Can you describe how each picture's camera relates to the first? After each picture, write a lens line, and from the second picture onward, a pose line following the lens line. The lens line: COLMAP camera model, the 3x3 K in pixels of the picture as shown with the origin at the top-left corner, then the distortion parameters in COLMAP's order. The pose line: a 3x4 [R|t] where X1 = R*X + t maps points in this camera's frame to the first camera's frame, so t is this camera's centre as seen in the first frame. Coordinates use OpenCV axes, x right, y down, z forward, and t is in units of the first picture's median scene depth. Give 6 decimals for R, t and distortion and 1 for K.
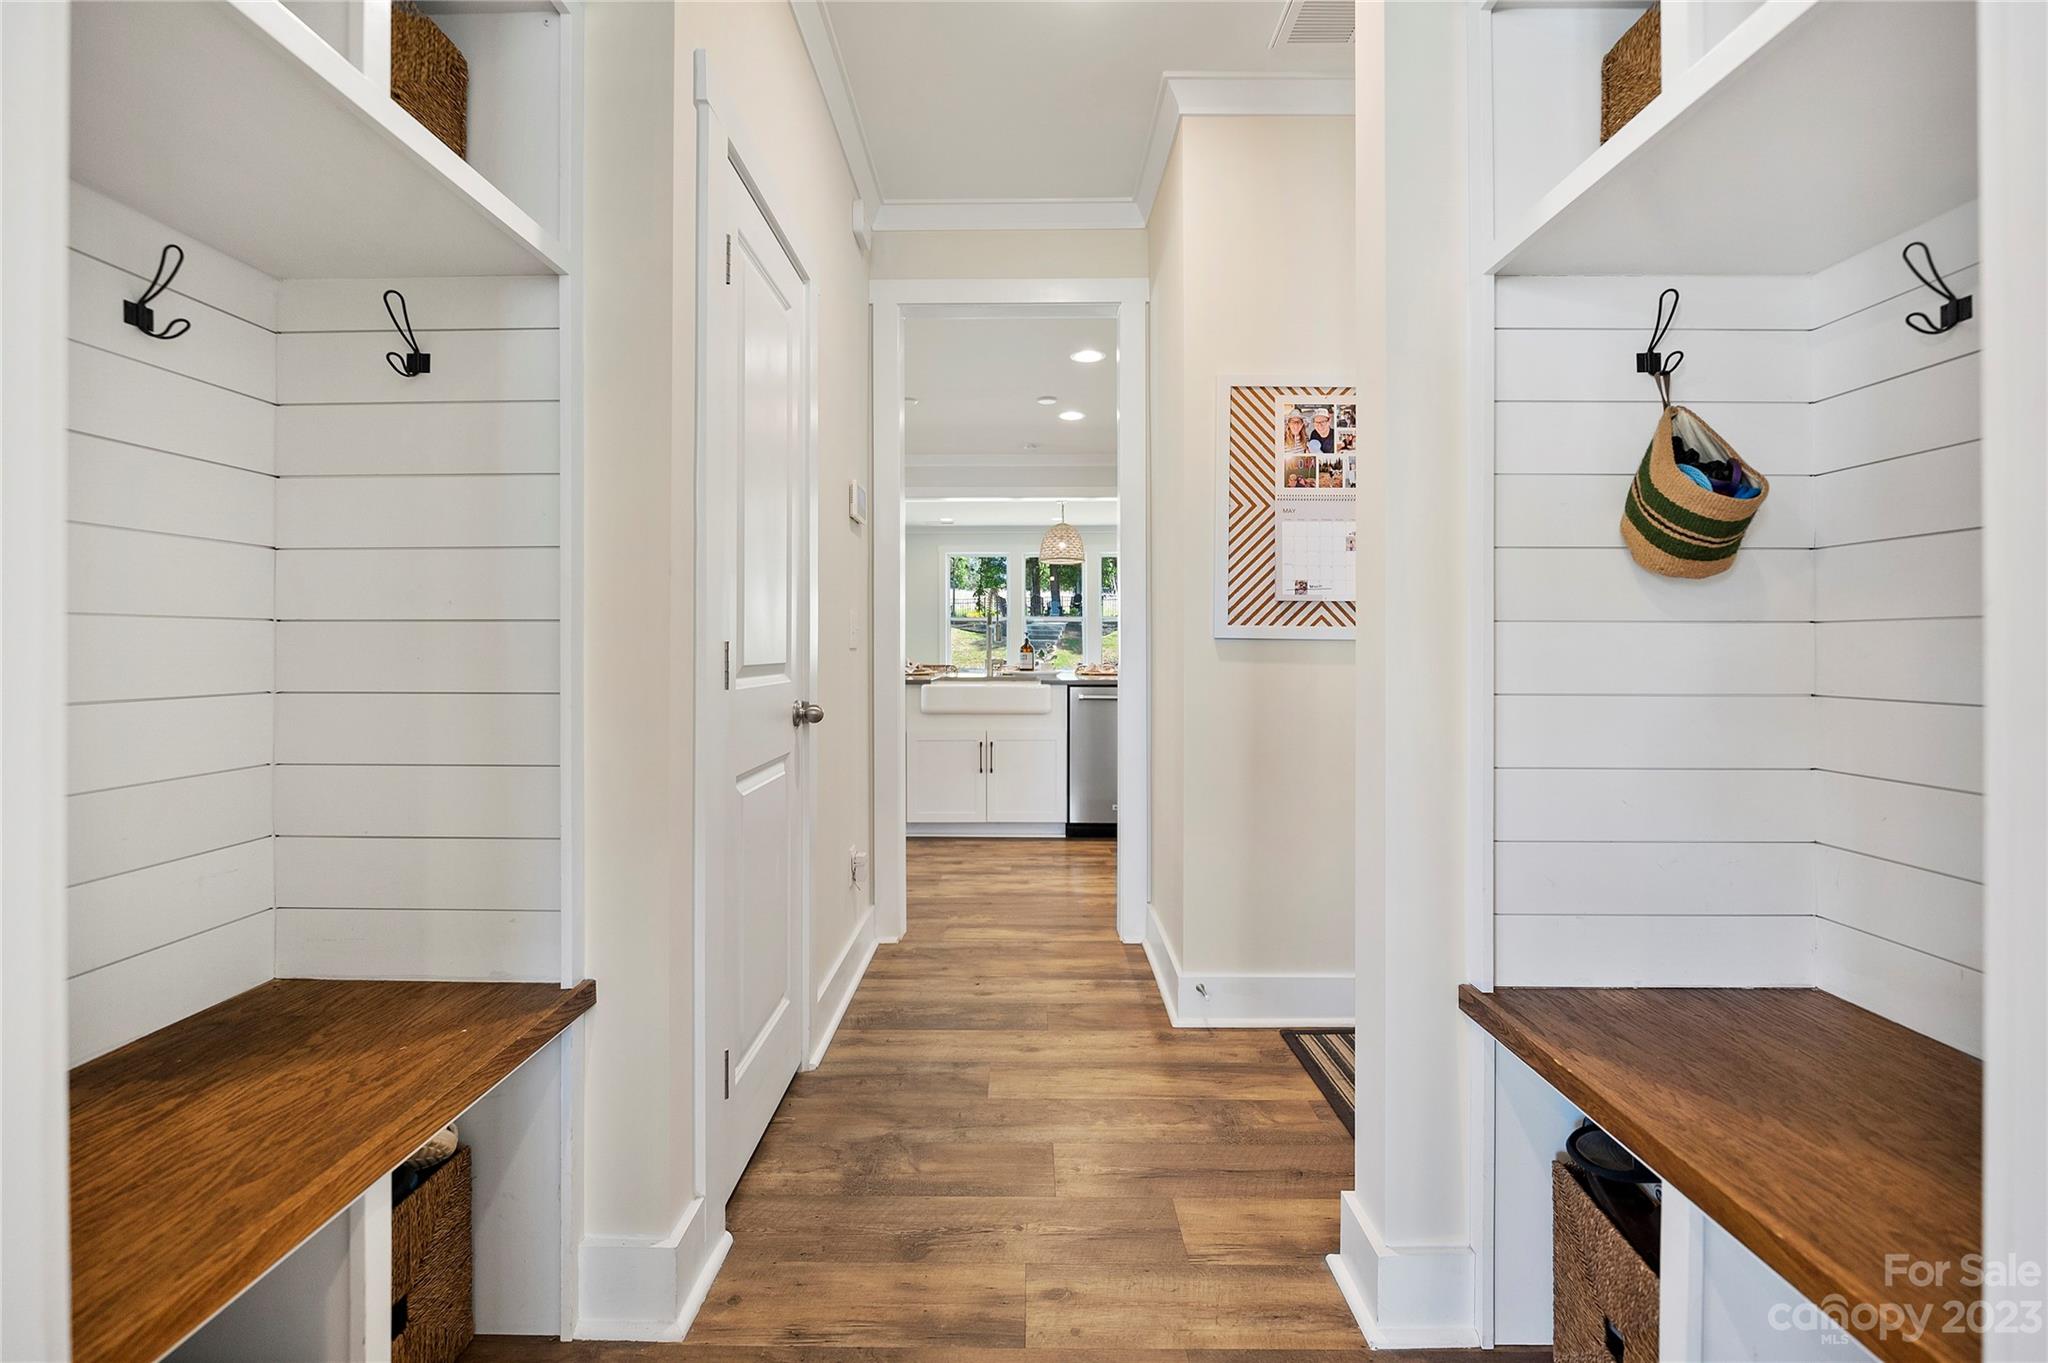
lens RADIAL K [[839.6, 0, 1035.1], [0, 839.6, 641.5], [0, 0, 1]] dist [-0.006446, -0.000048]
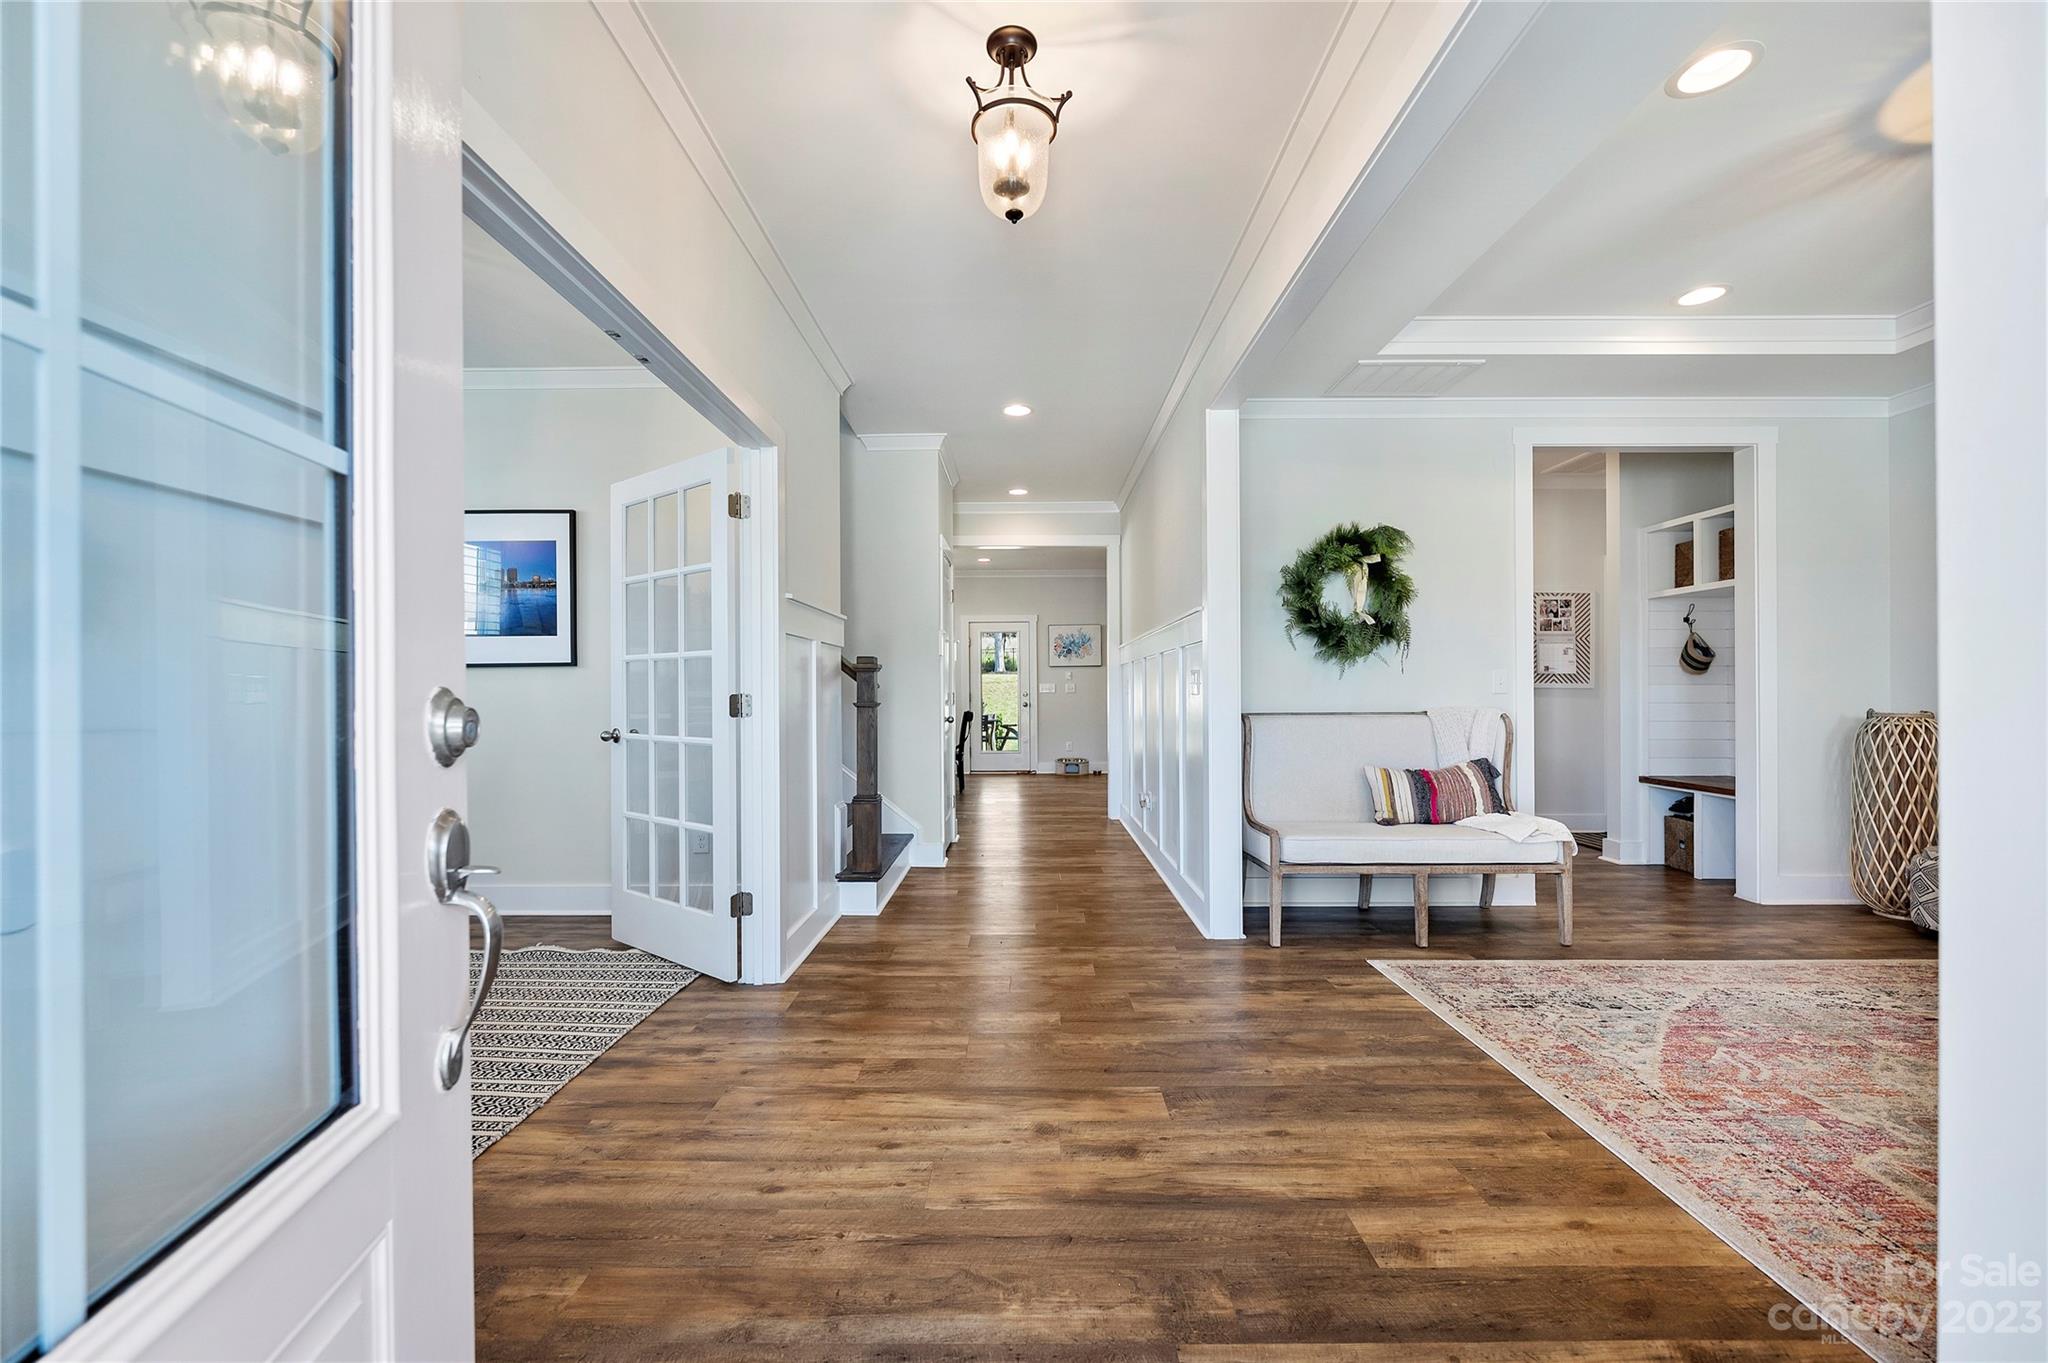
lens RADIAL K [[839.6, 0, 1022.3], [0, 839.6, 687.0], [0, 0, 1]] dist [-0.006446, -0.000048]
pose [[0.999946, -0.001498, 0.010280, -1.378320], [0.001468, 0.999994, 0.003000, -0.016045], [-0.010284, -0.002985, 0.999943, -1.646161]]
